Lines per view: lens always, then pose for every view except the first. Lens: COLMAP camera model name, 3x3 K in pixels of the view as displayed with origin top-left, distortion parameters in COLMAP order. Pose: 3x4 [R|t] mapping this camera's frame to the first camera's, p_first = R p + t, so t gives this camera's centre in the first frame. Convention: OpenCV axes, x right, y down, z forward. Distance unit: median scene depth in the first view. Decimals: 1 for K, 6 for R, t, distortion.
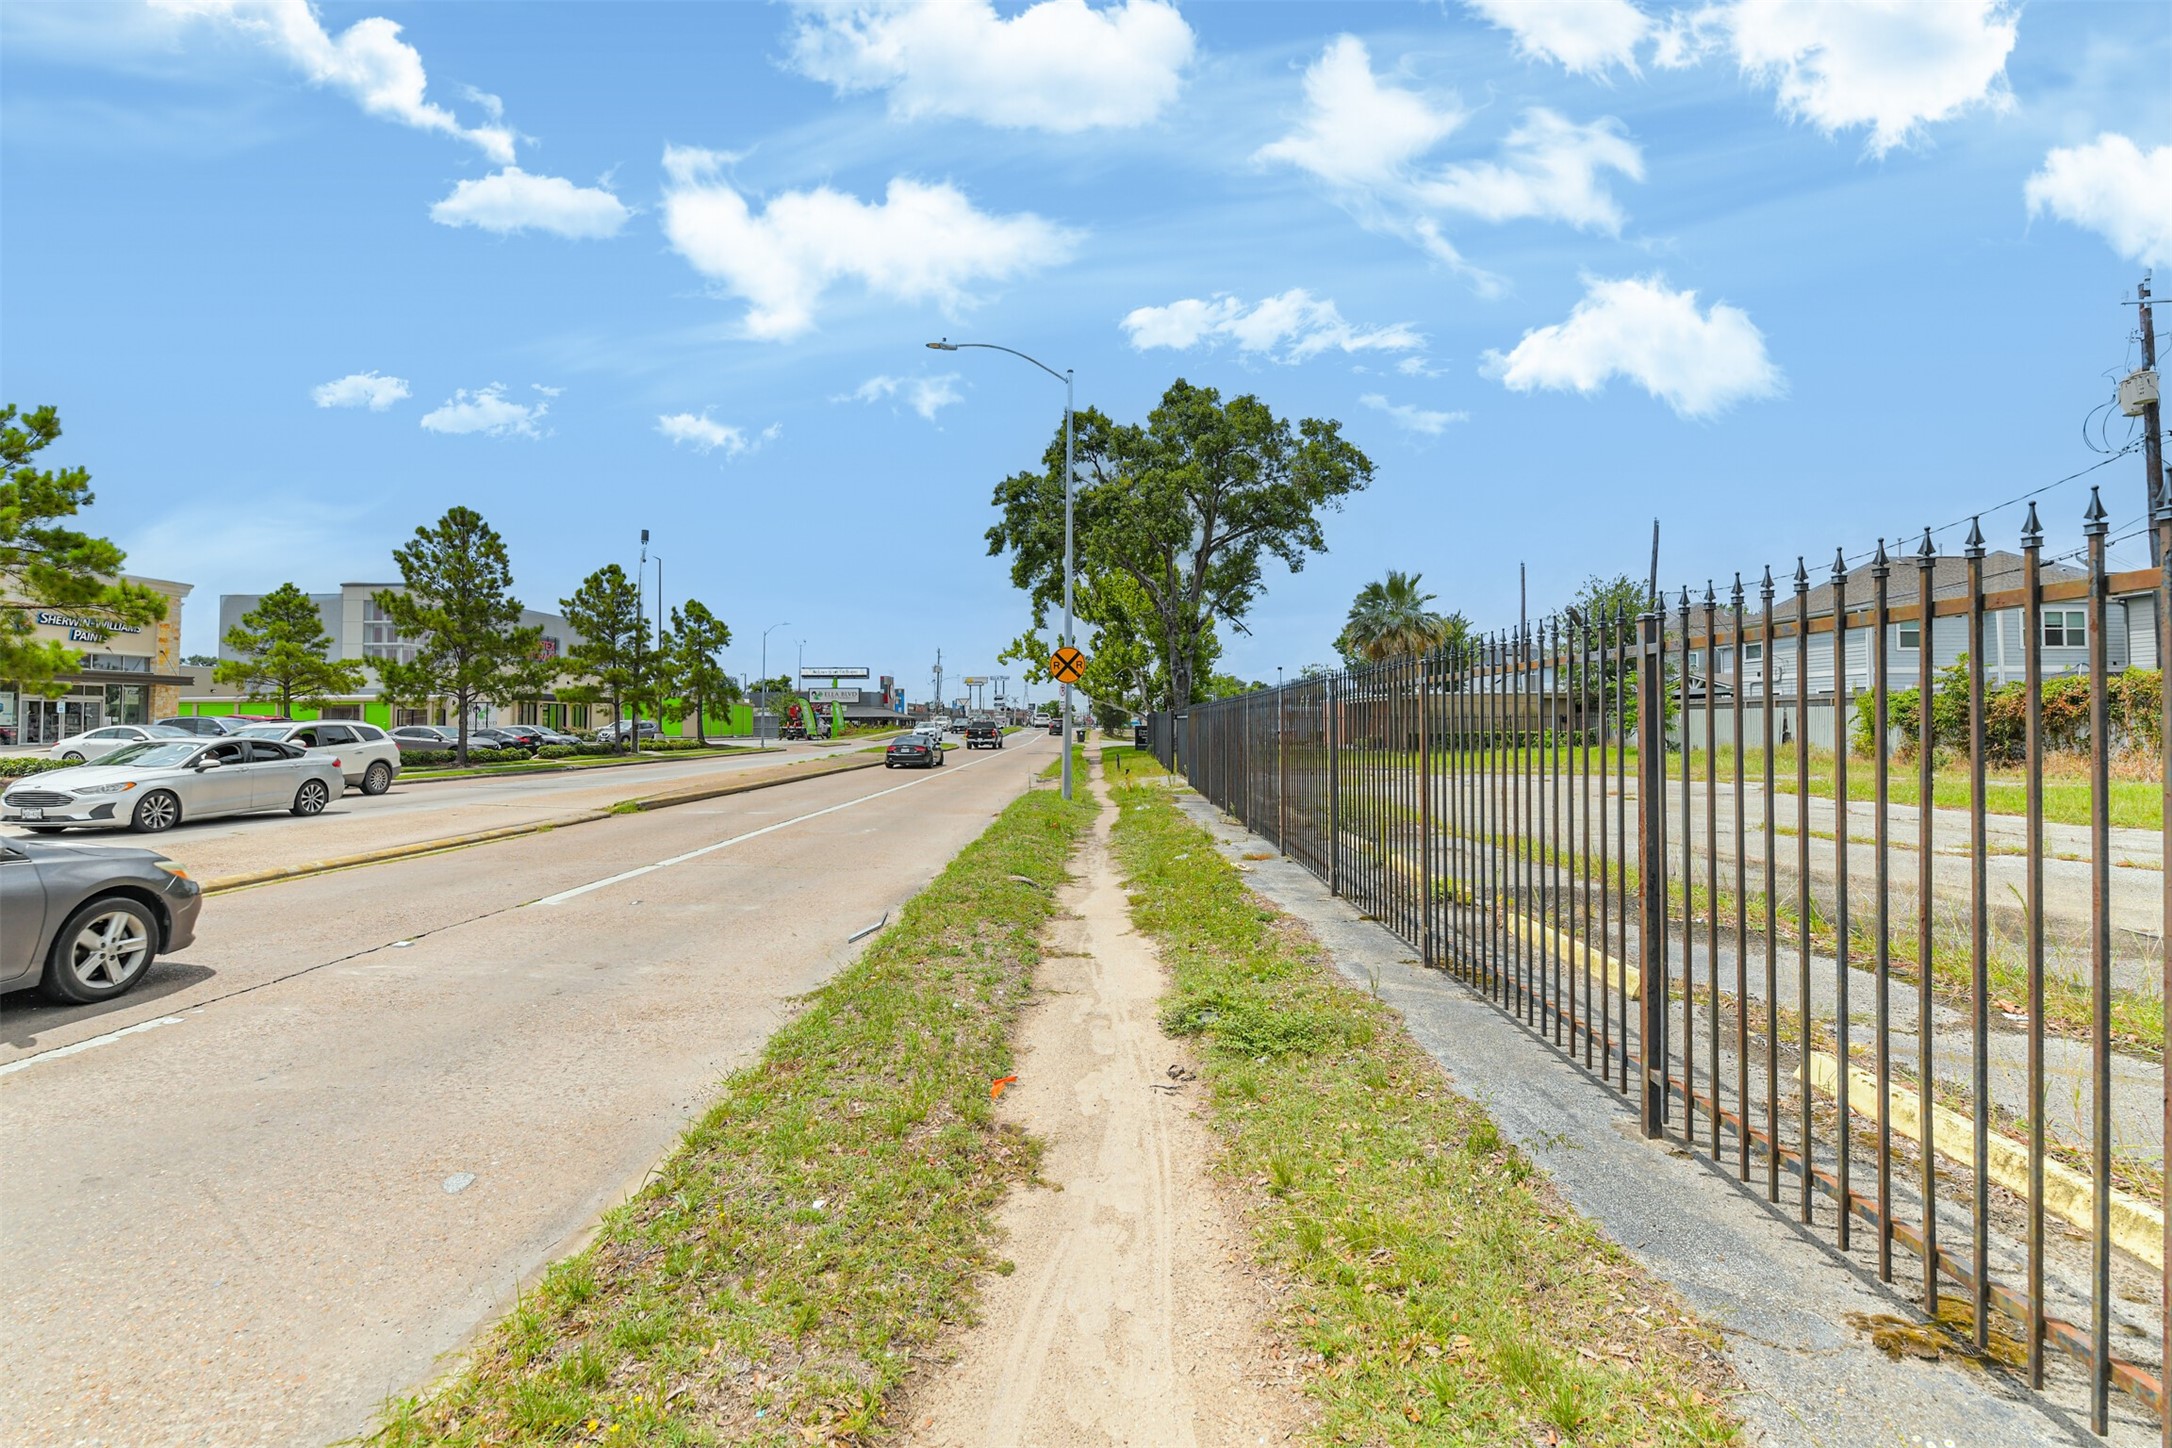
lens RADIAL K [[976.0, 0, 1092.9], [0, 976.0, 693.0], [0, 0, 1]] dist [-0.015162, 0.000070]
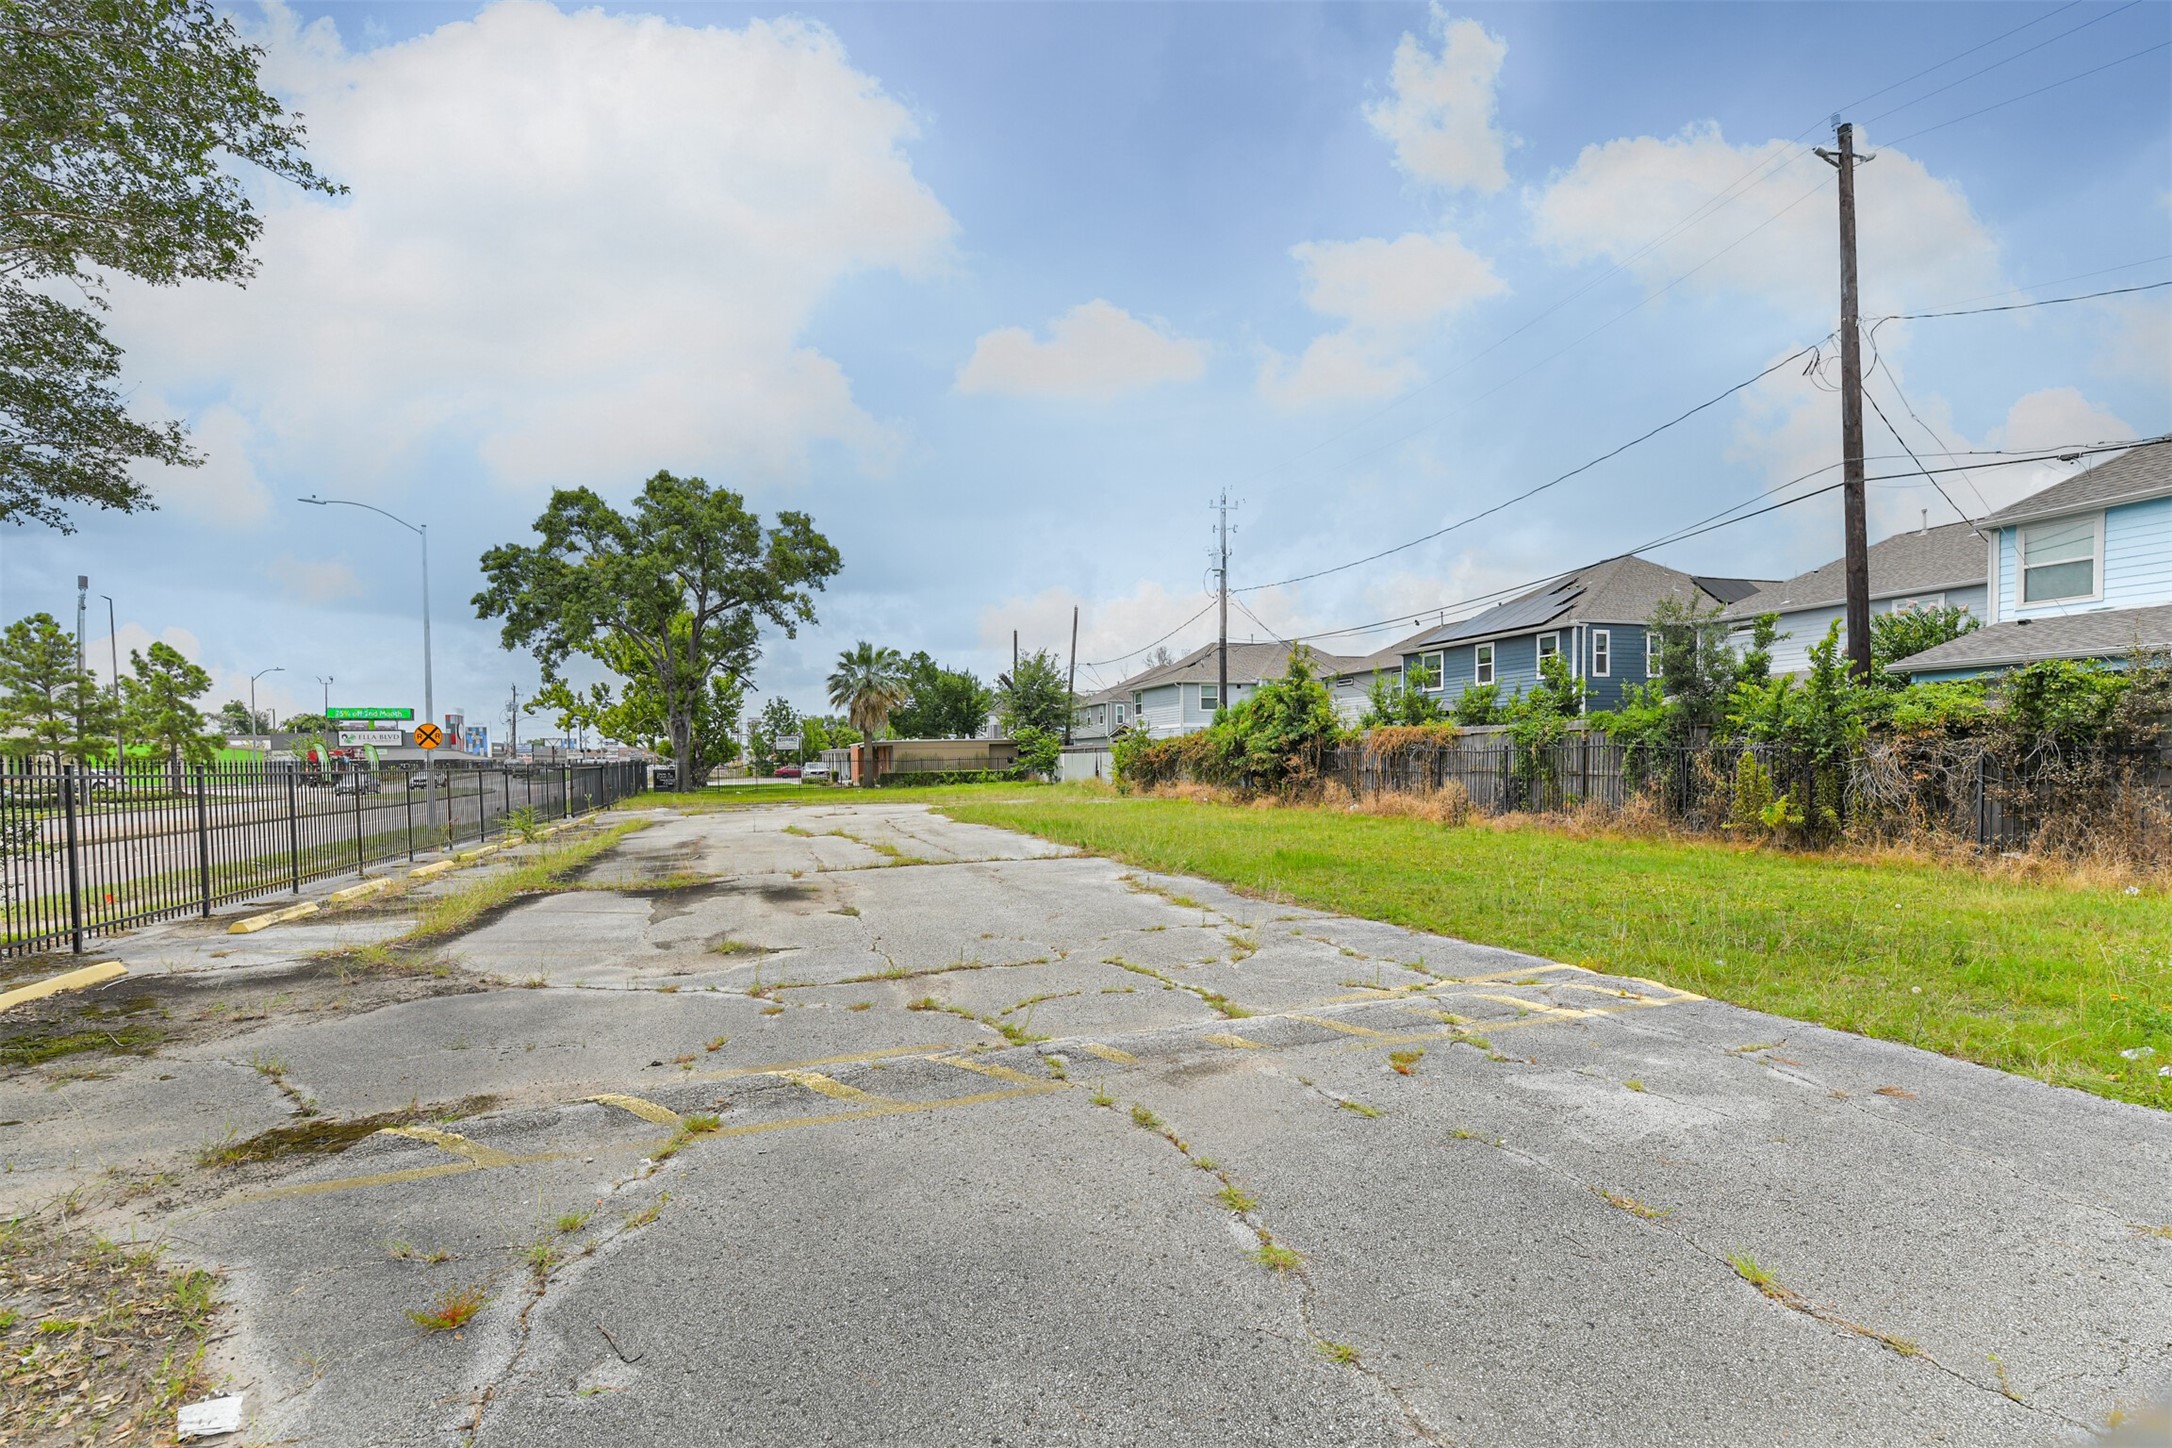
lens RADIAL K [[958.5, 0, 1088.4], [0, 958.5, 808.1], [0, 0, 1]] dist [-0.018629, 0.000068]
pose [[0.935922, -0.025393, 0.351291, 0.144745], [-0.003082, 0.996769, 0.080262, -0.014372], [-0.352194, -0.076201, 0.932820, -0.244660]]
